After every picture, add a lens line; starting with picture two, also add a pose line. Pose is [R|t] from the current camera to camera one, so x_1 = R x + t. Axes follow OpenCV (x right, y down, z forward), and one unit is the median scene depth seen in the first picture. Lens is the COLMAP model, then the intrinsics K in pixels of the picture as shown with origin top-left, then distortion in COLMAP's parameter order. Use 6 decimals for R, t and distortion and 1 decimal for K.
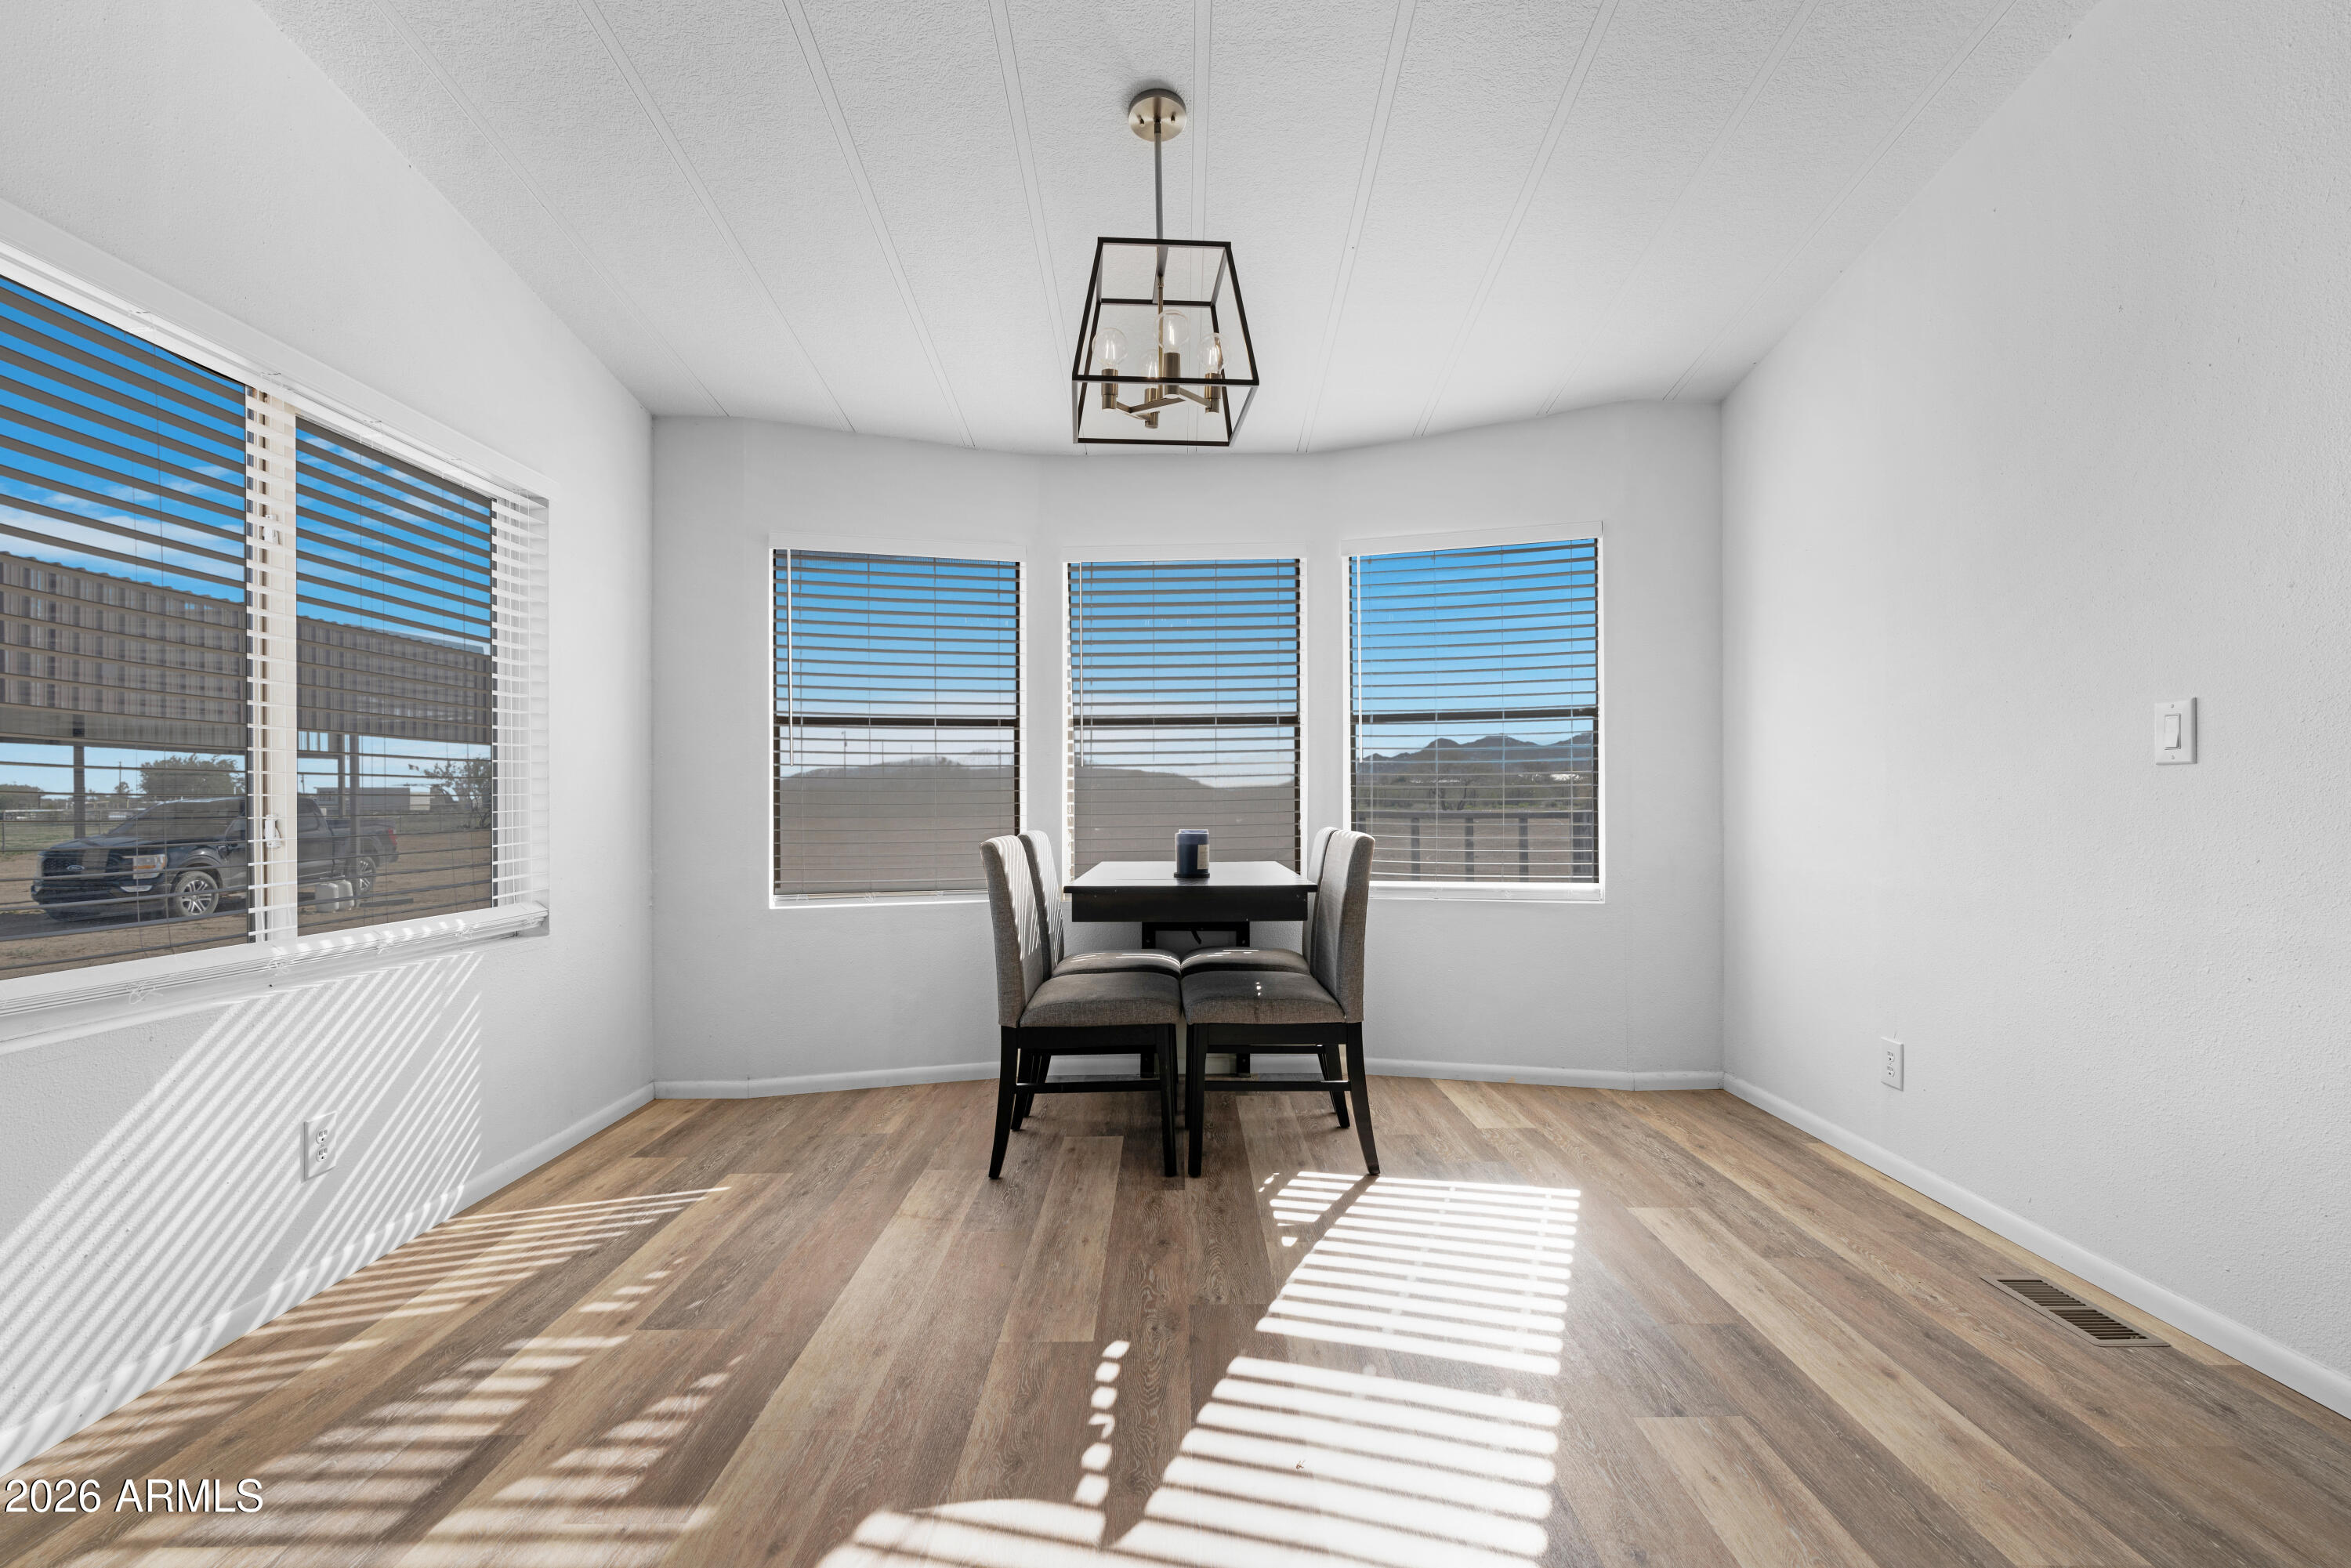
lens RADIAL K [[1059.6, 0, 1155.0], [0, 1059.6, 790.9], [0, 0, 1]] dist [-0.008748, 0.004601]
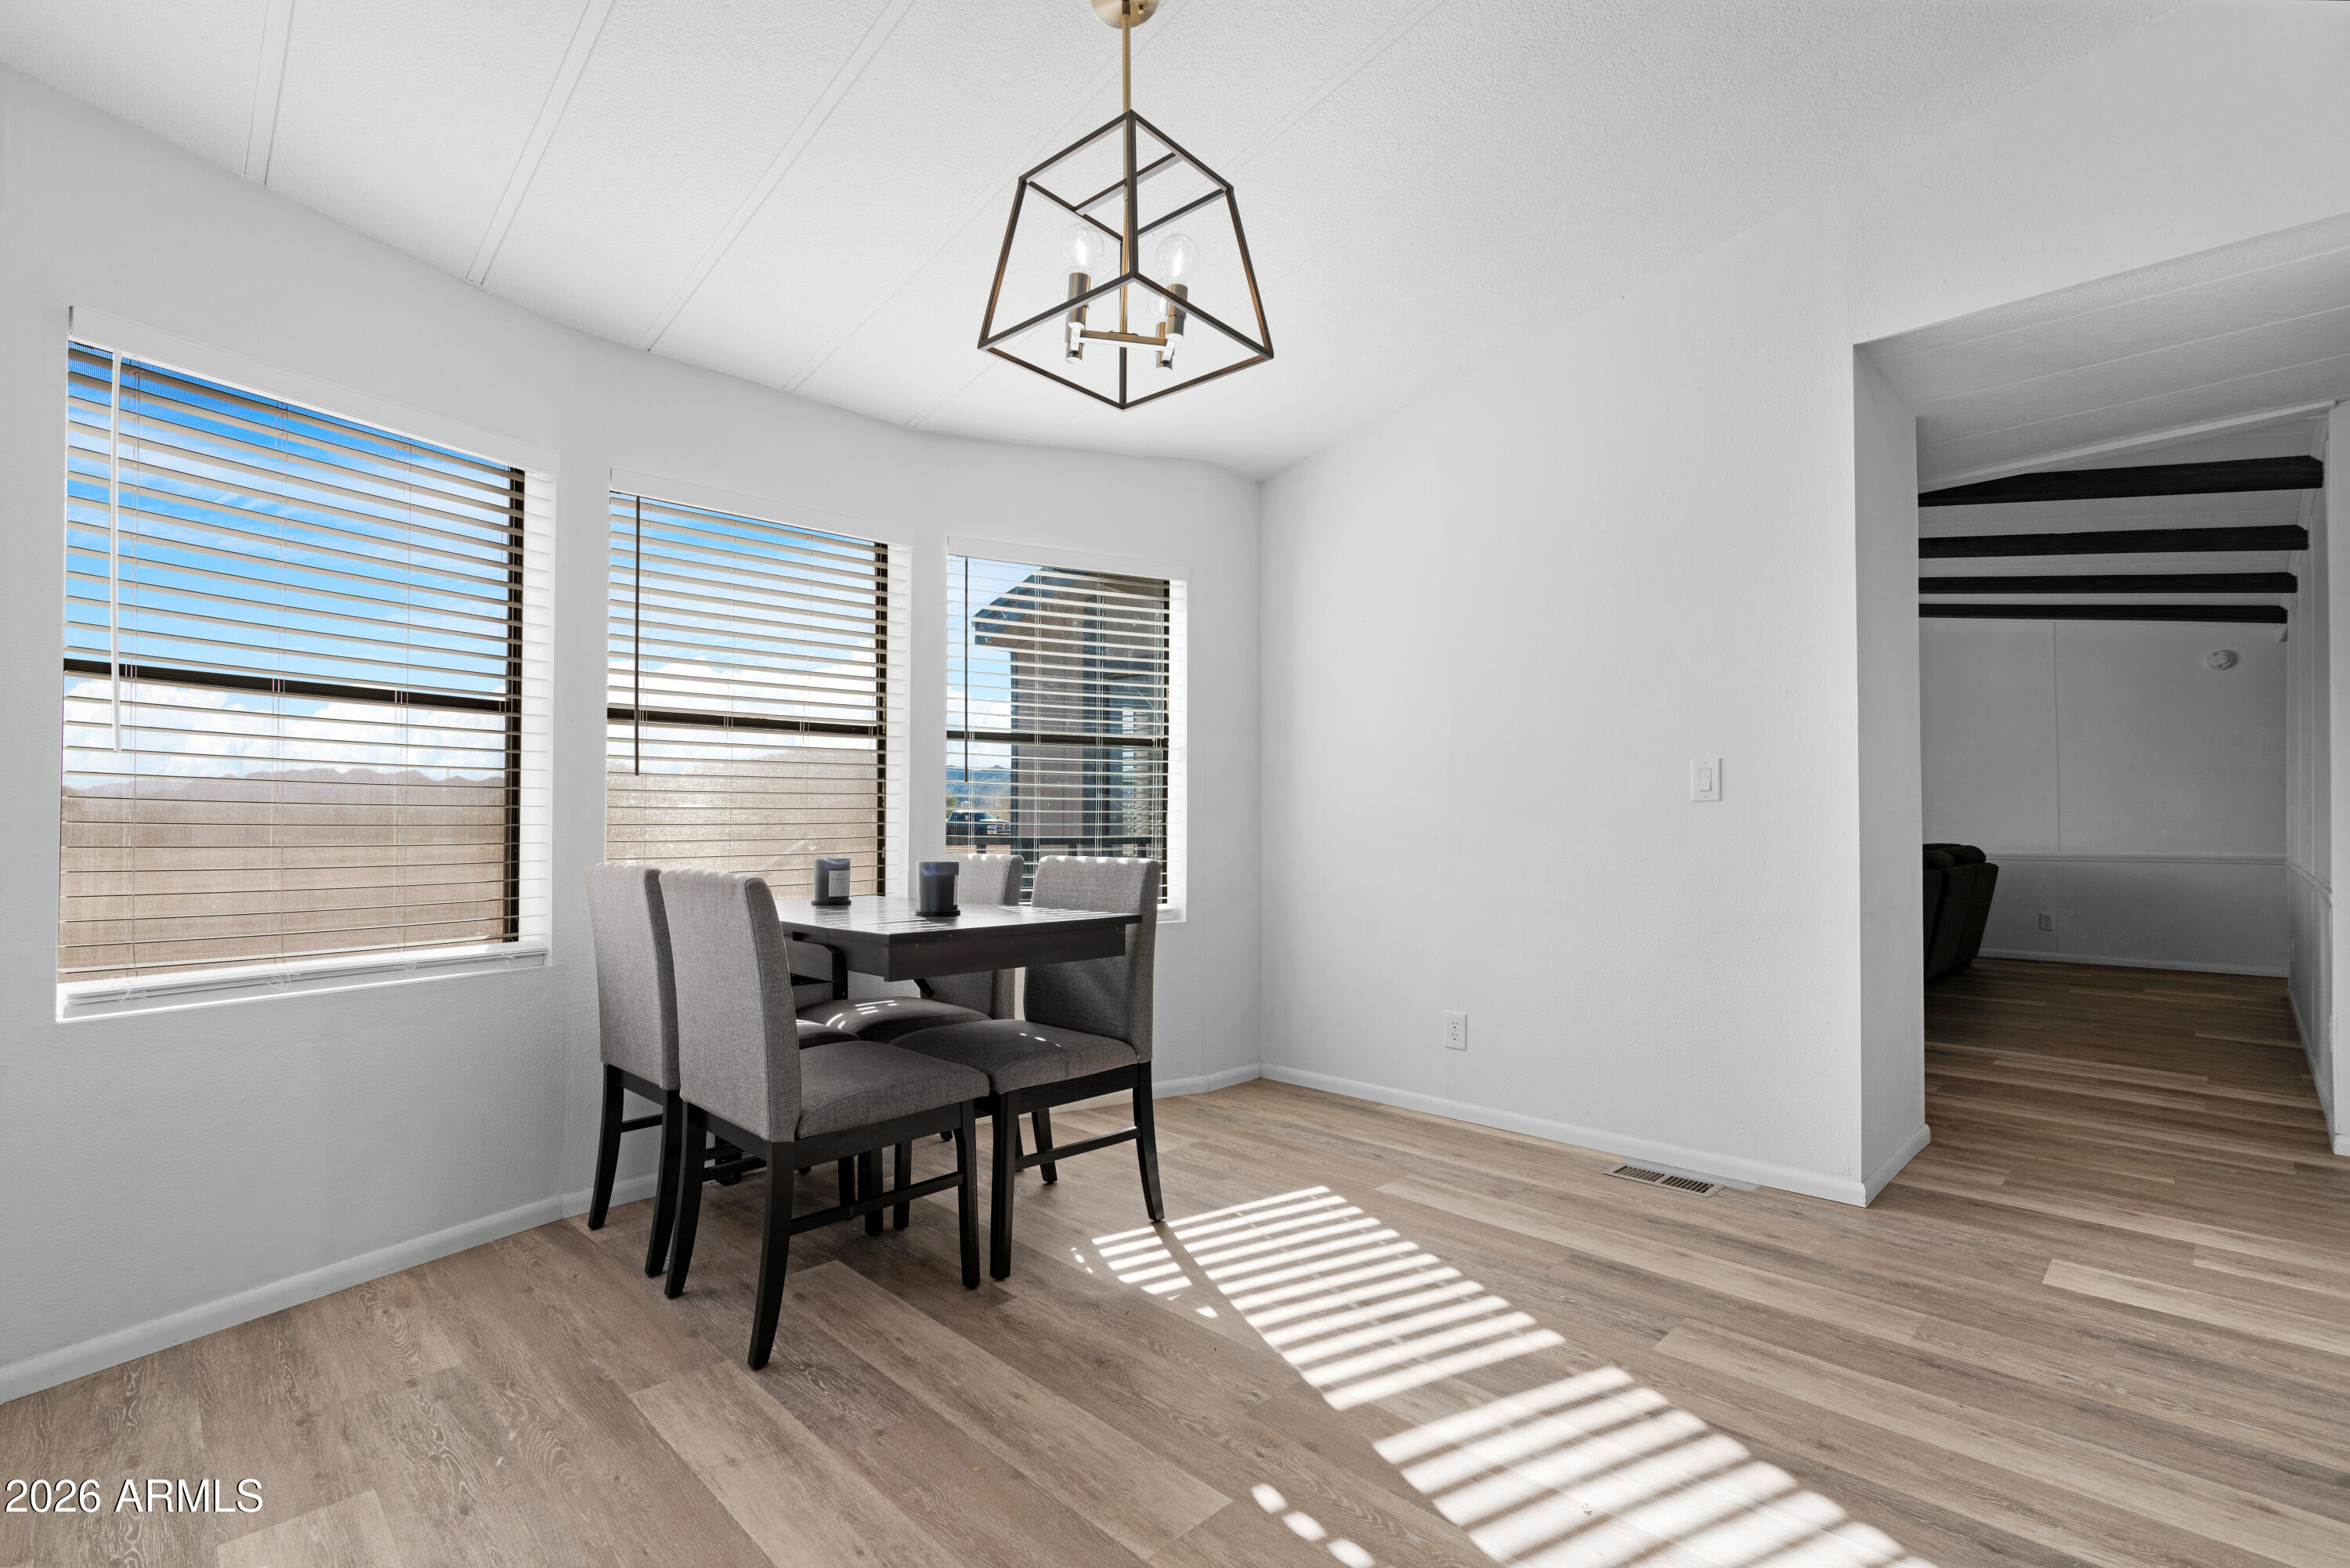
lens RADIAL K [[1059.1, 0, 1160.5], [0, 1059.1, 800.8], [0, 0, 1]] dist [-0.008748, 0.004601]
pose [[0.708905, 0.023050, 0.704927, -0.507672], [-0.009873, 0.999692, -0.022759, 0.012111], [-0.705235, 0.009174, 0.708914, 0.362852]]
